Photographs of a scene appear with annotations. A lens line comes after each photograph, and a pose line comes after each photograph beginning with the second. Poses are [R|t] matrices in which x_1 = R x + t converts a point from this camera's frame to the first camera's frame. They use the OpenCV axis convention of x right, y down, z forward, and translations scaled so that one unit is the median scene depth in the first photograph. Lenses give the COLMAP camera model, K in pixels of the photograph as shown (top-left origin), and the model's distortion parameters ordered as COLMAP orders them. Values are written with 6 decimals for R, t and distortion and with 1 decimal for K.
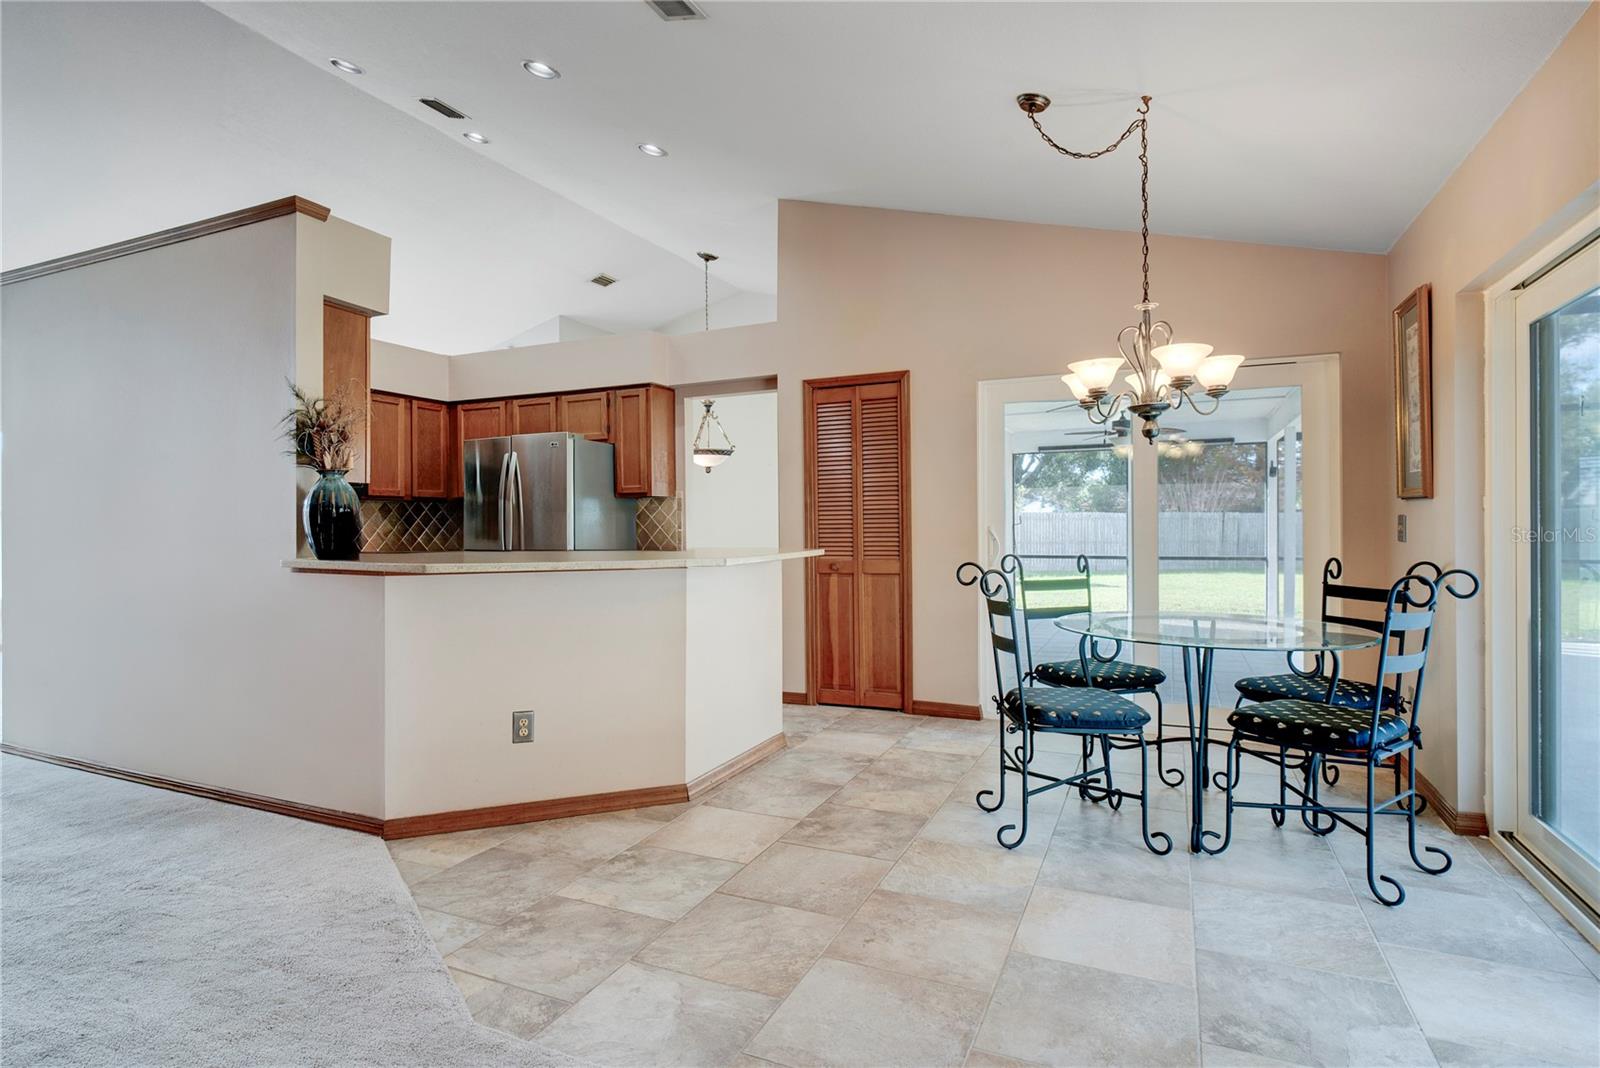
lens RADIAL K [[820.5, 0, 800.0], [0, 820.5, 534.0], [0, 0, 1]] dist [-0.002838, -0.000430]
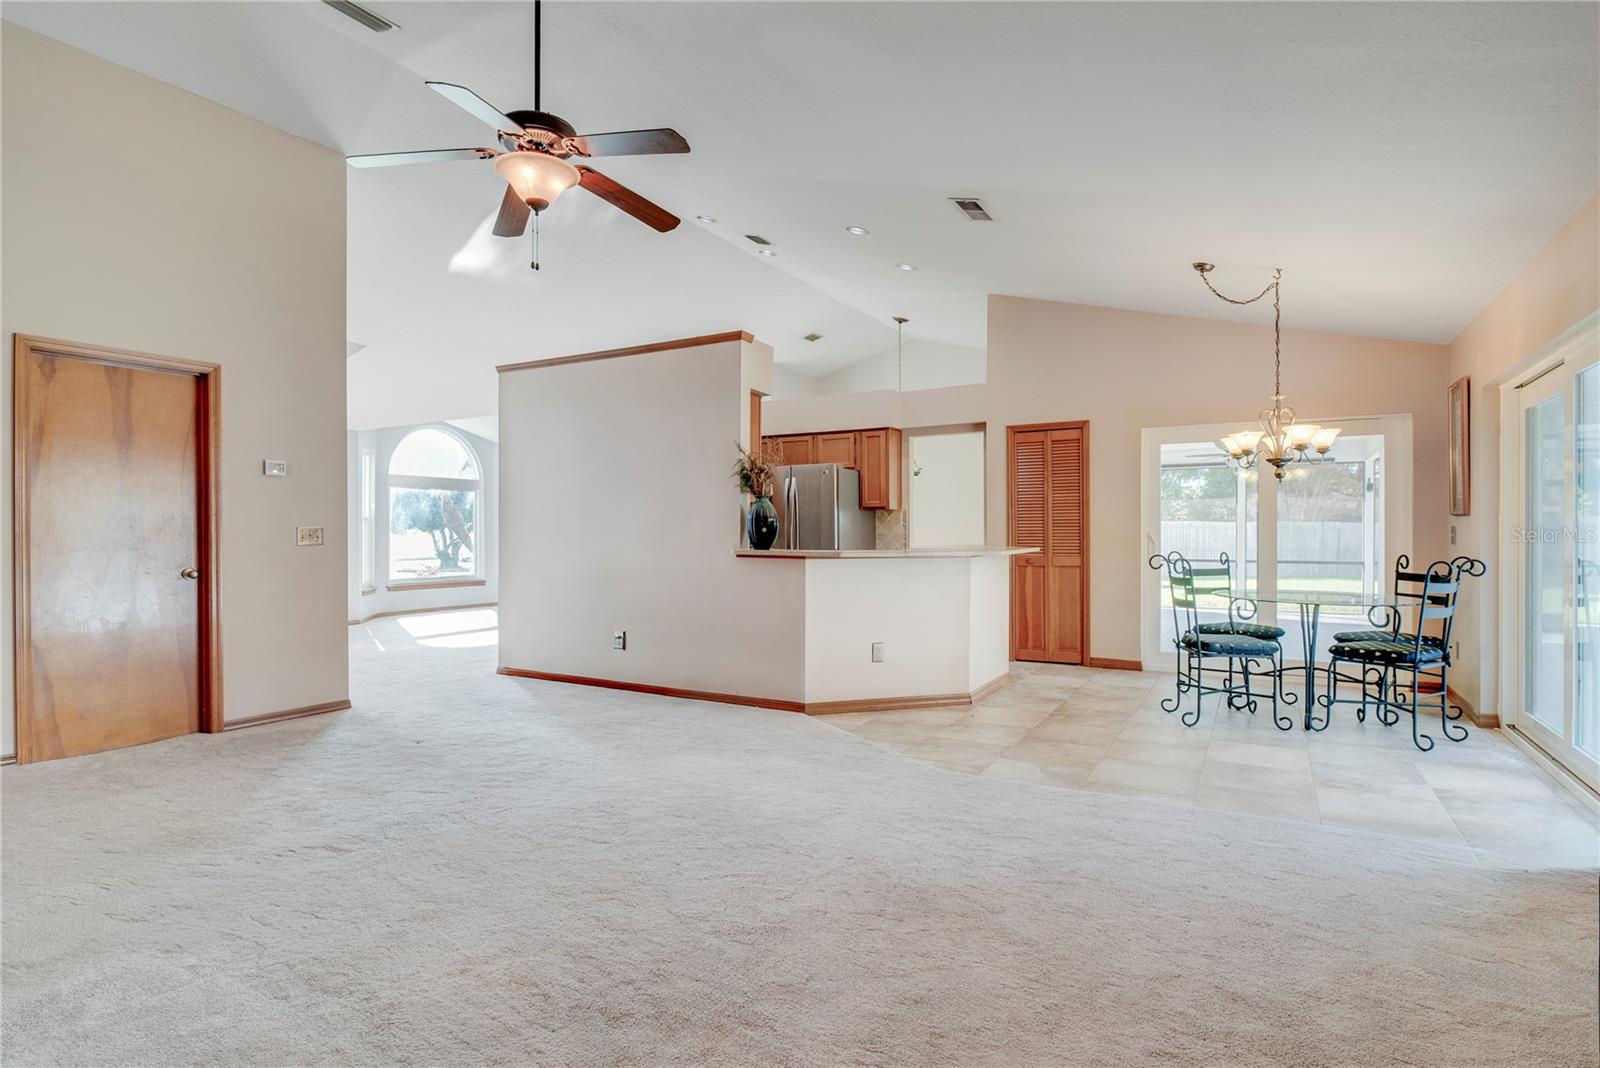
lens RADIAL K [[815.1, 0, 809.9], [0, 815.1, 540.9], [0, 0, 1]] dist [-0.001907, 0.000121]
pose [[0.996356, 0.007185, -0.084986, -0.317877], [-0.007125, 0.999974, 0.001006, 0.010765], [0.084991, -0.000397, 0.996382, -0.603501]]
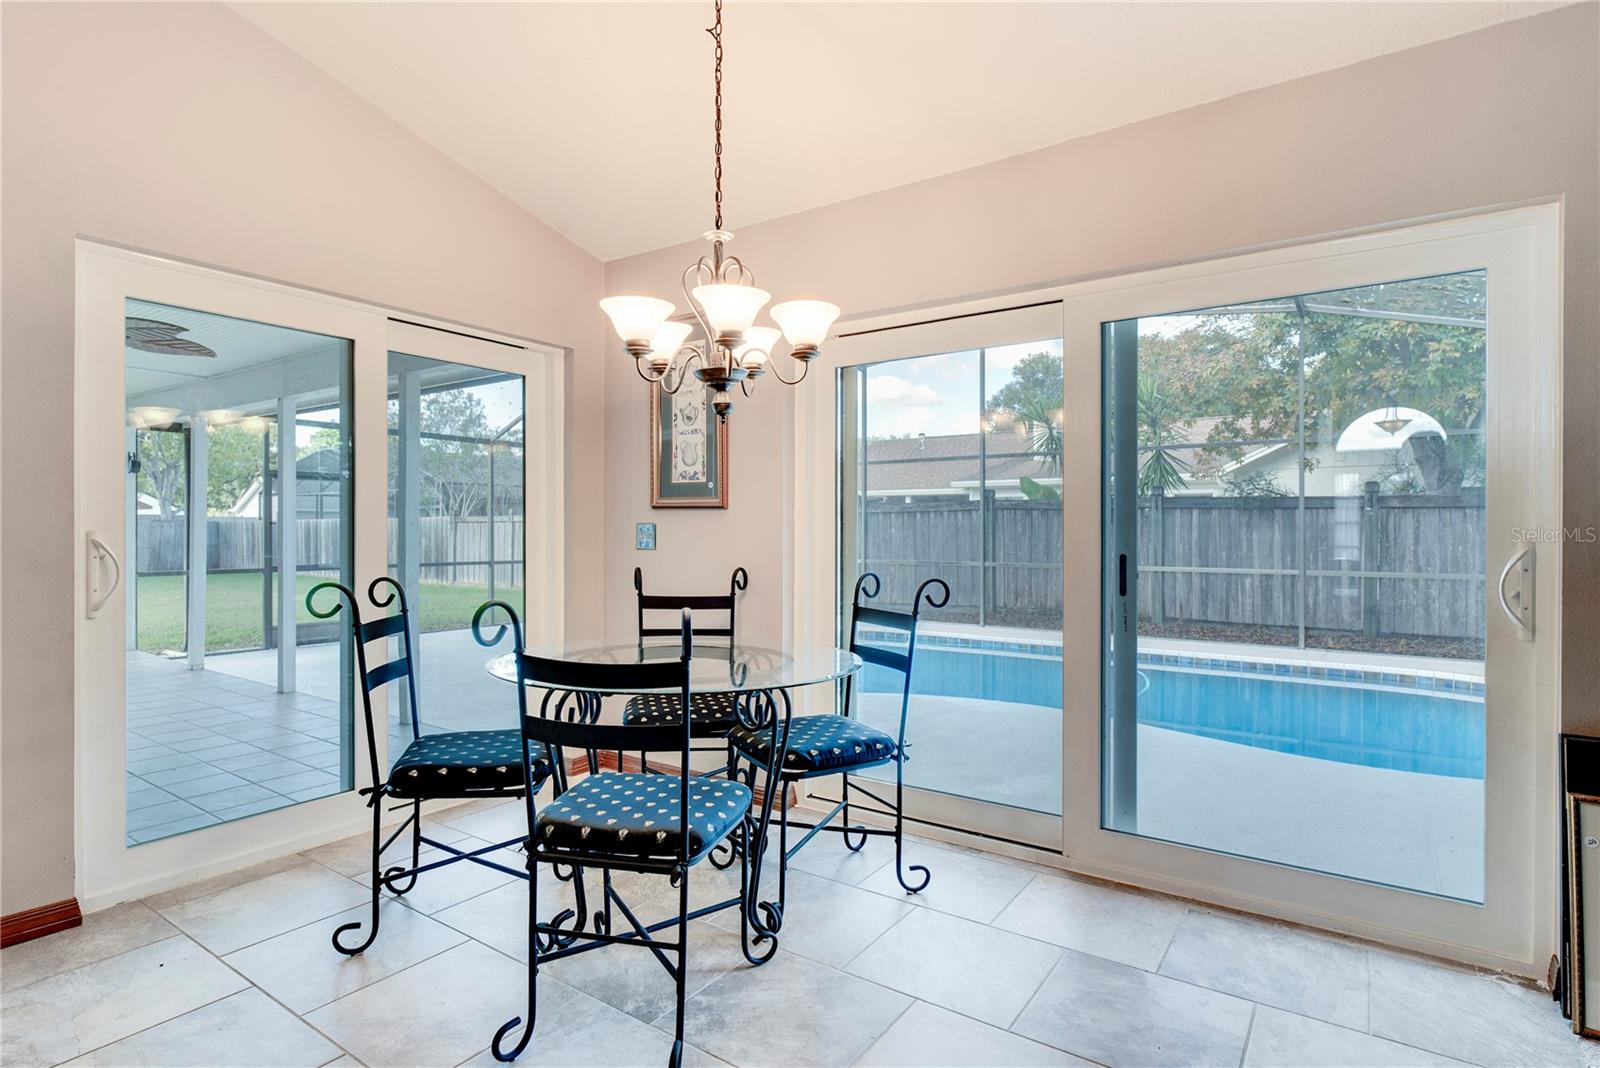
lens RADIAL K [[820.5, 0, 800.0], [0, 820.5, 534.0], [0, 0, 1]] dist [-0.002838, -0.000430]
pose [[0.182349, 0.008428, 0.983198, -0.256868], [0.003576, 0.999951, -0.009235, -0.000171], [-0.983227, 0.005200, 0.182310, 0.688460]]
